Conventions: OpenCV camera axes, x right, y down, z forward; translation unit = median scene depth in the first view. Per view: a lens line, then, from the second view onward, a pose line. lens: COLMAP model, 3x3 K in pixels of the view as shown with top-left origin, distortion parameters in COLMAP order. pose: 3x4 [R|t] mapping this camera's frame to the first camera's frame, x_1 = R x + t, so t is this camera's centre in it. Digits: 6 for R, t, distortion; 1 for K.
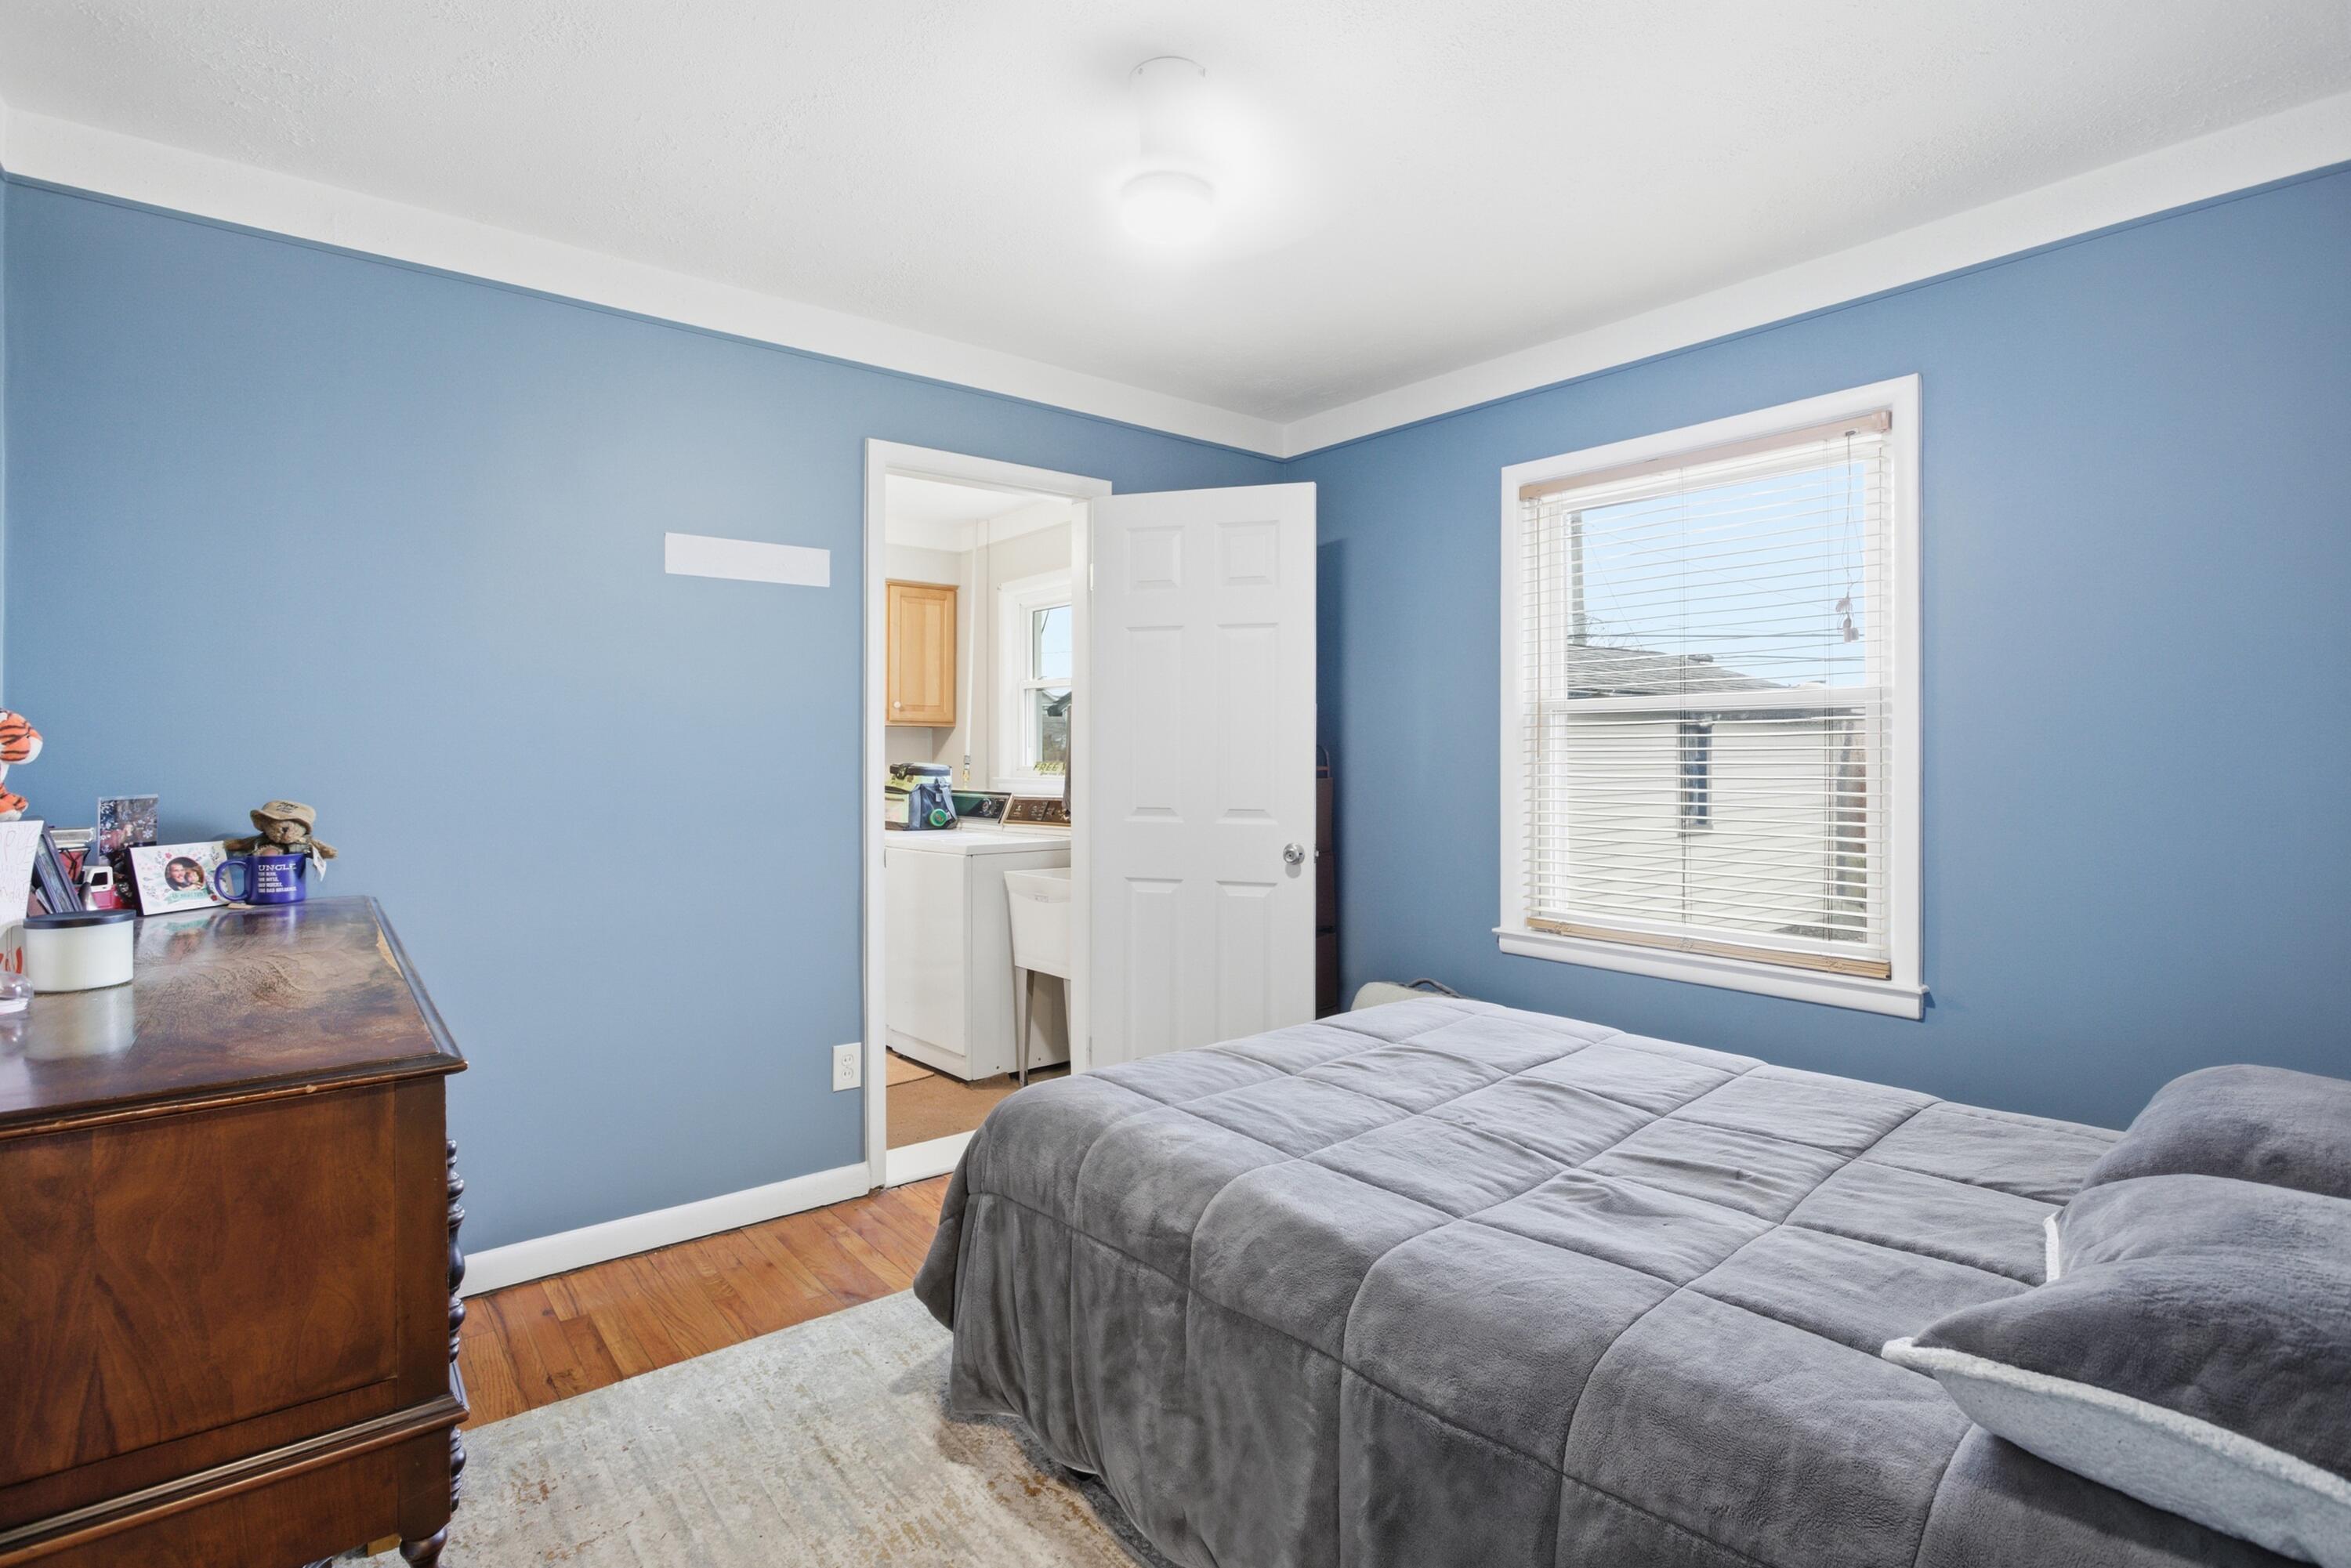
lens RADIAL K [[1145.5, 0, 1184.7], [0, 1145.5, 750.4], [0, 0, 1]] dist [-0.009857, 0.001486]
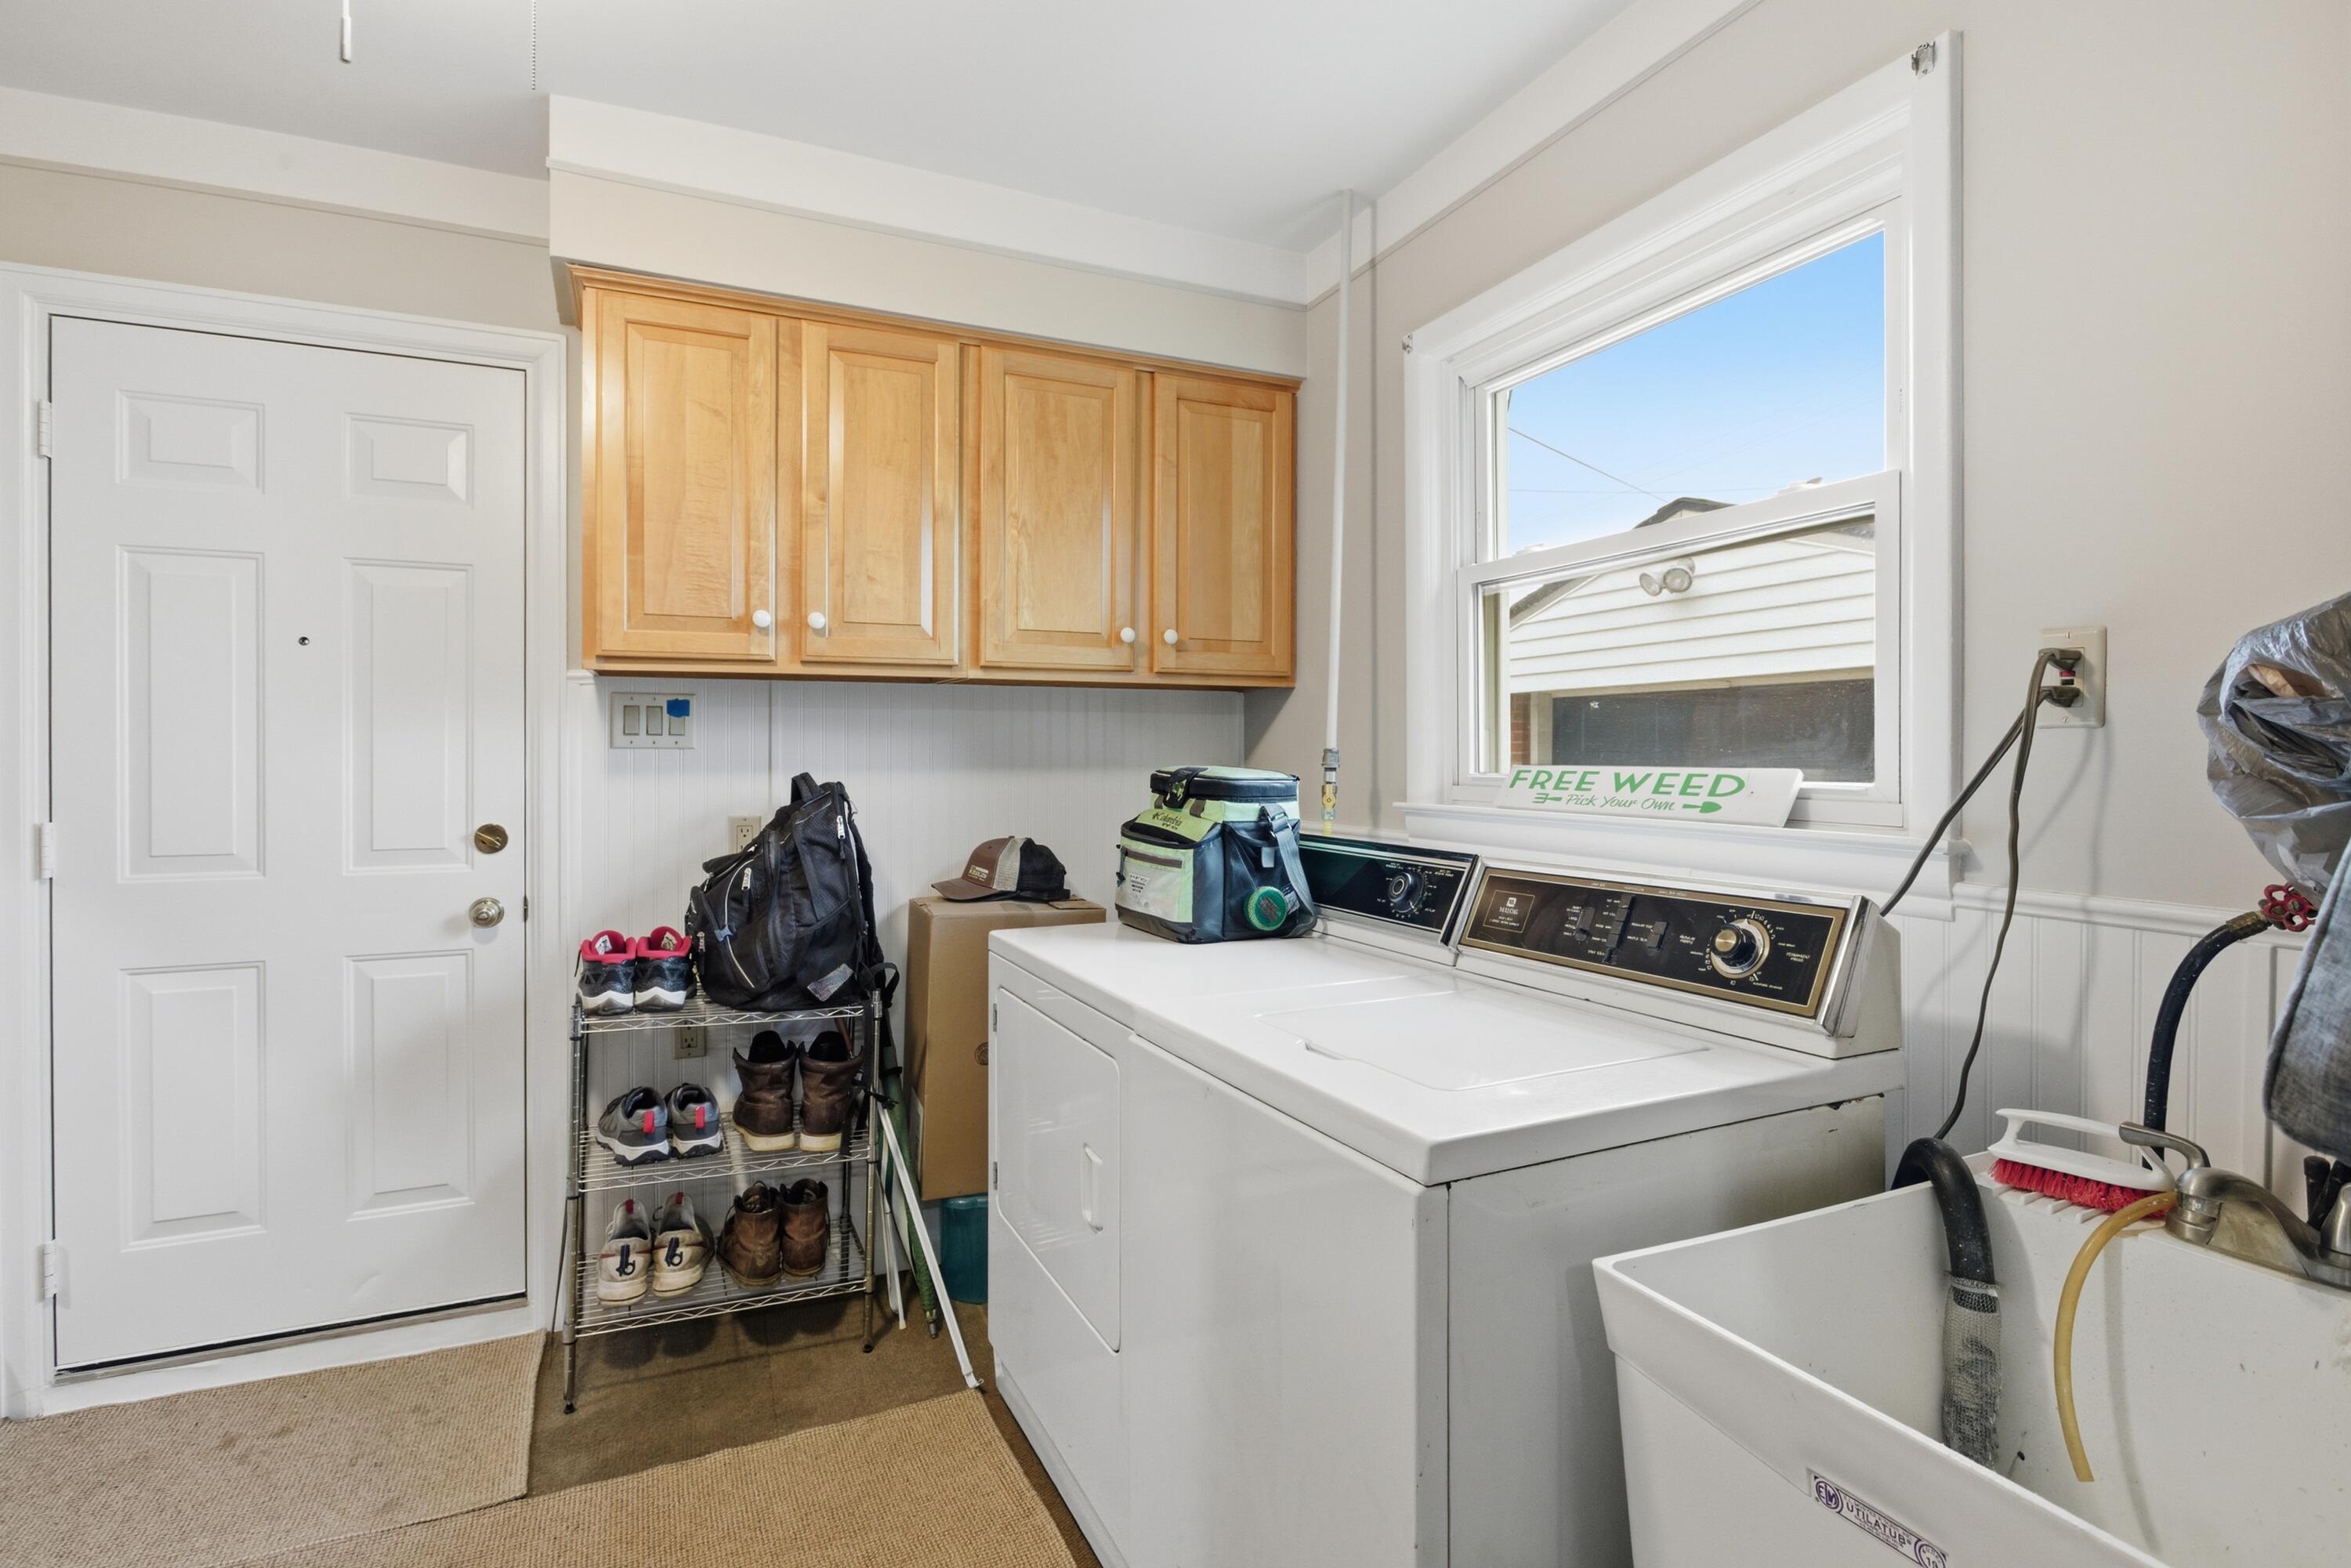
lens RADIAL K [[1145.5, 0, 1184.7], [0, 1145.5, 750.4], [0, 0, 1]] dist [-0.009857, 0.001486]
pose [[0.968036, 0.000321, -0.250809, -0.262317], [0.000634, 0.999993, 0.003727, 0.006283], [0.250809, -0.003767, 0.968029, 1.116670]]
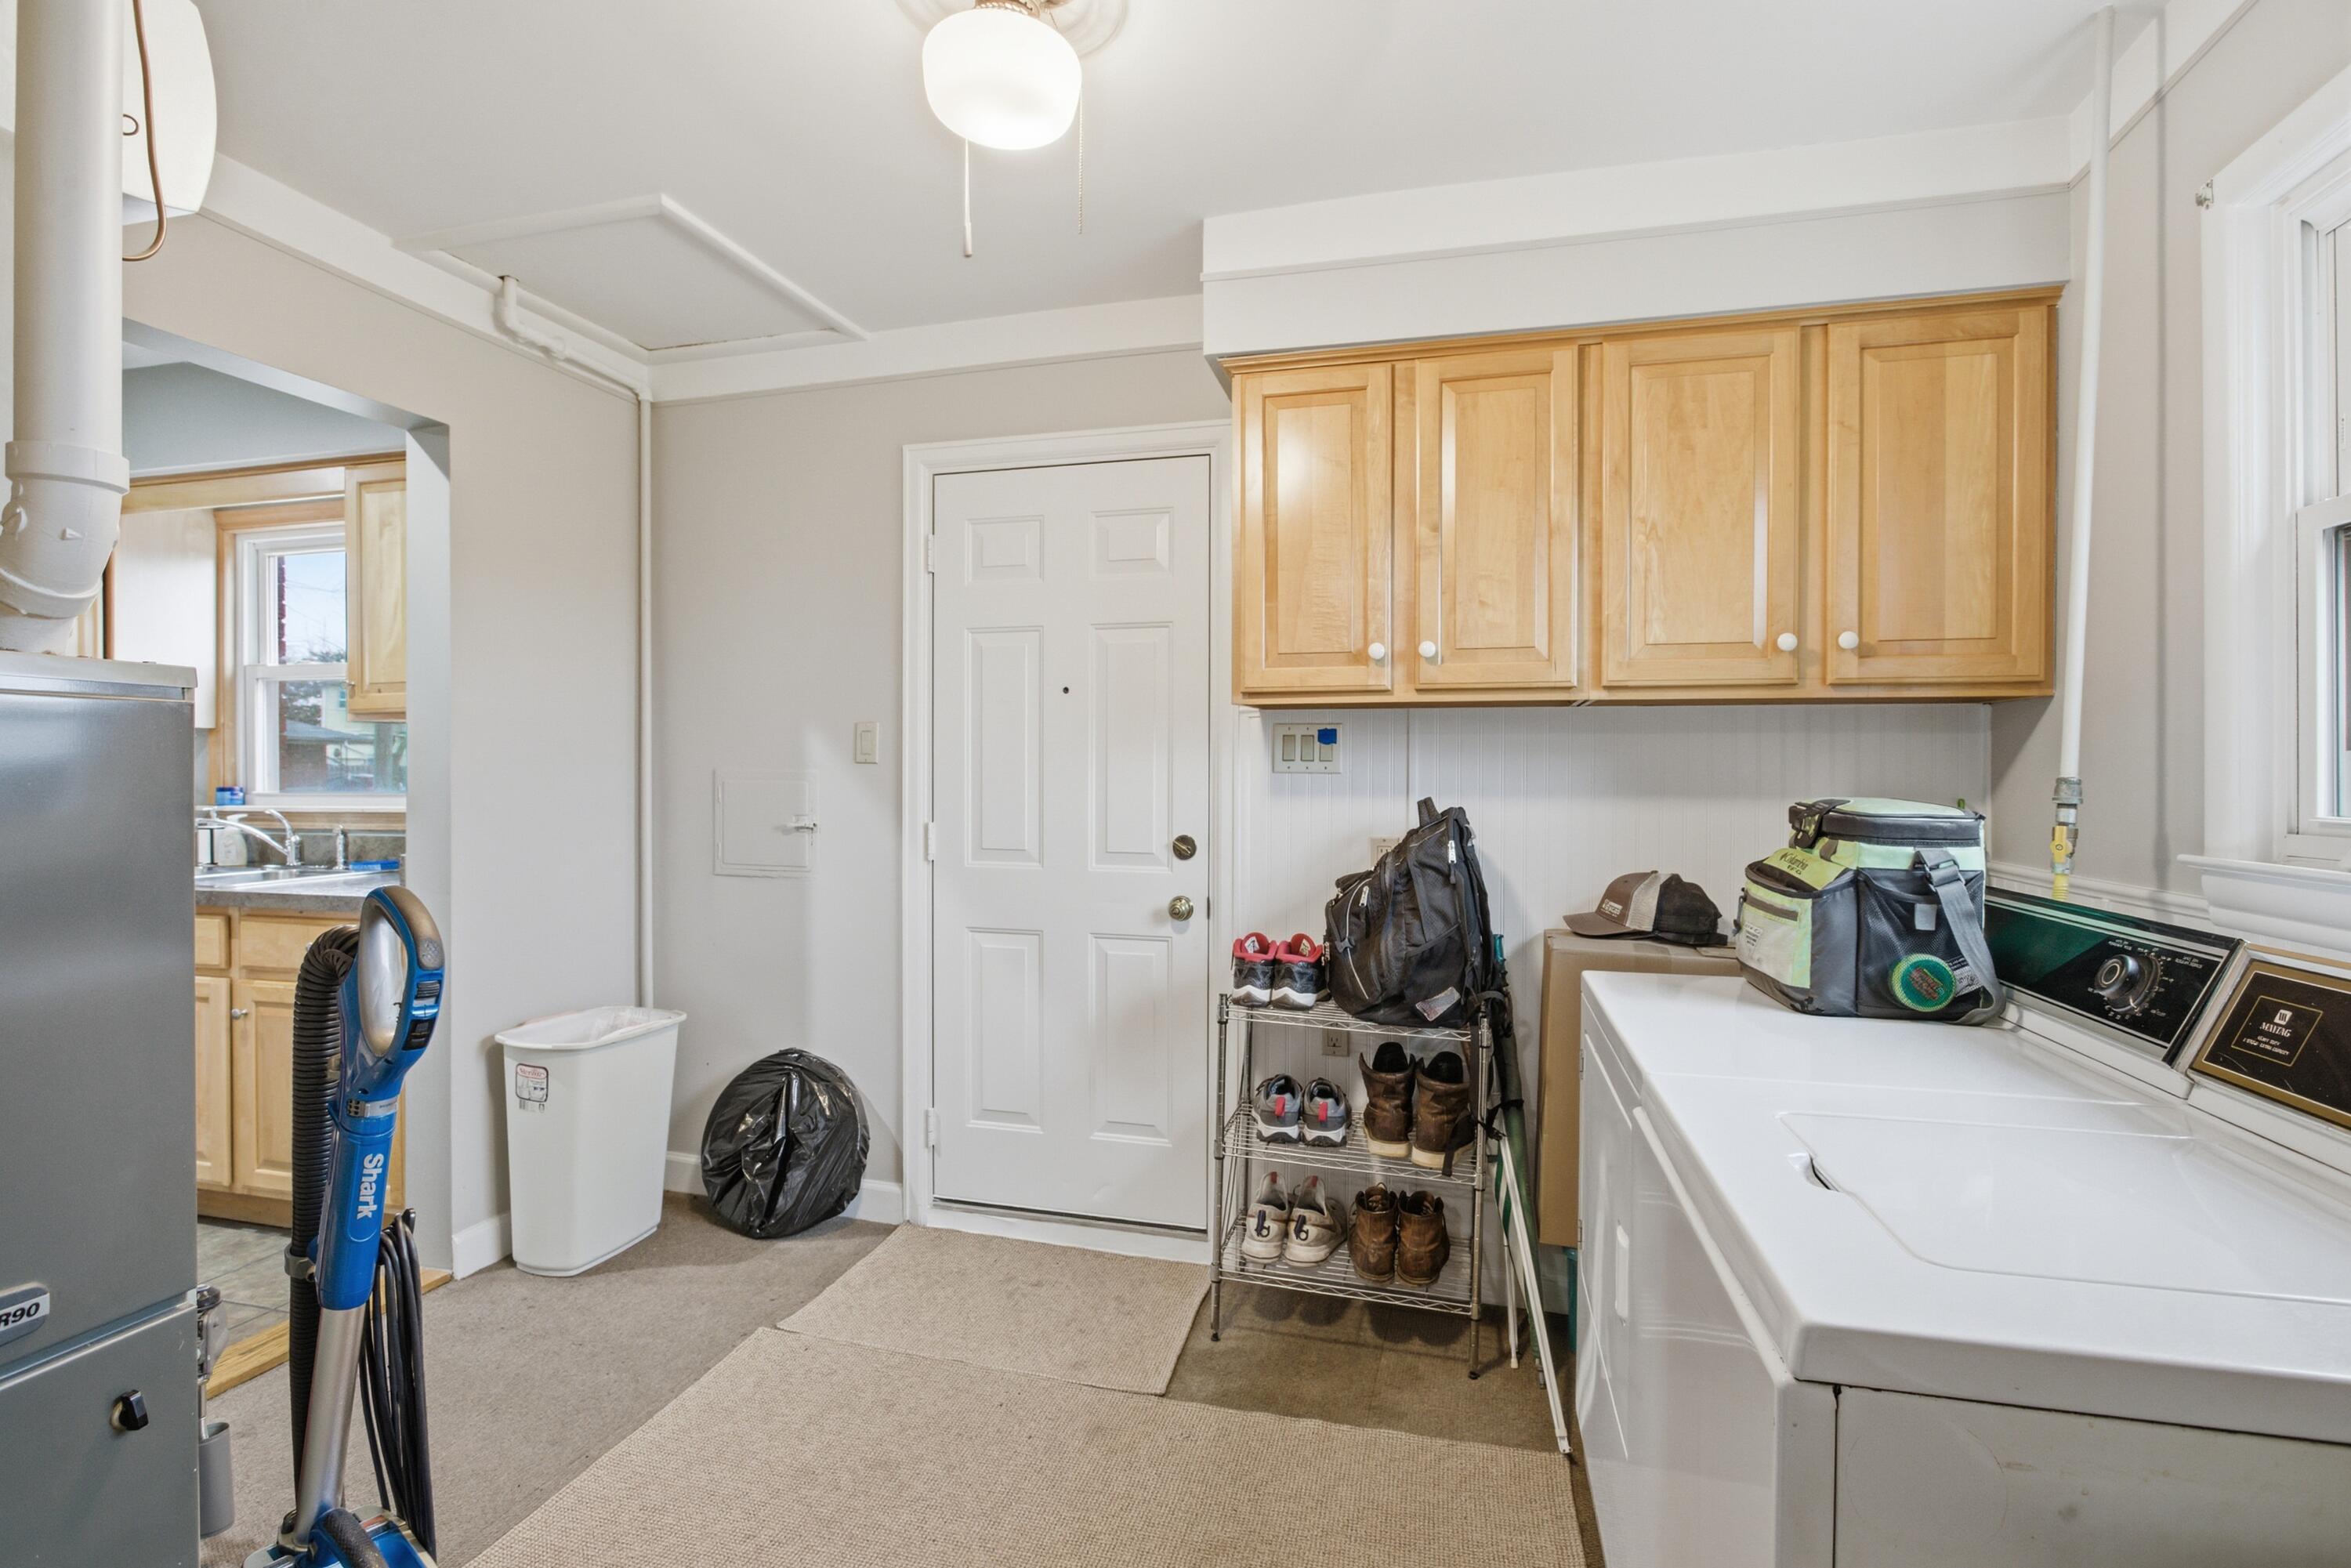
lens RADIAL K [[1128.4, 0, 1171.2], [0, 1128.4, 771.6], [0, 0, 1]] dist [-0.020729, 0.007562]
pose [[0.577839, 0.002938, -0.816145, -0.160952], [-0.001666, 0.999996, 0.002420, 0.004422], [0.816149, -0.000038, 0.577841, 1.208013]]
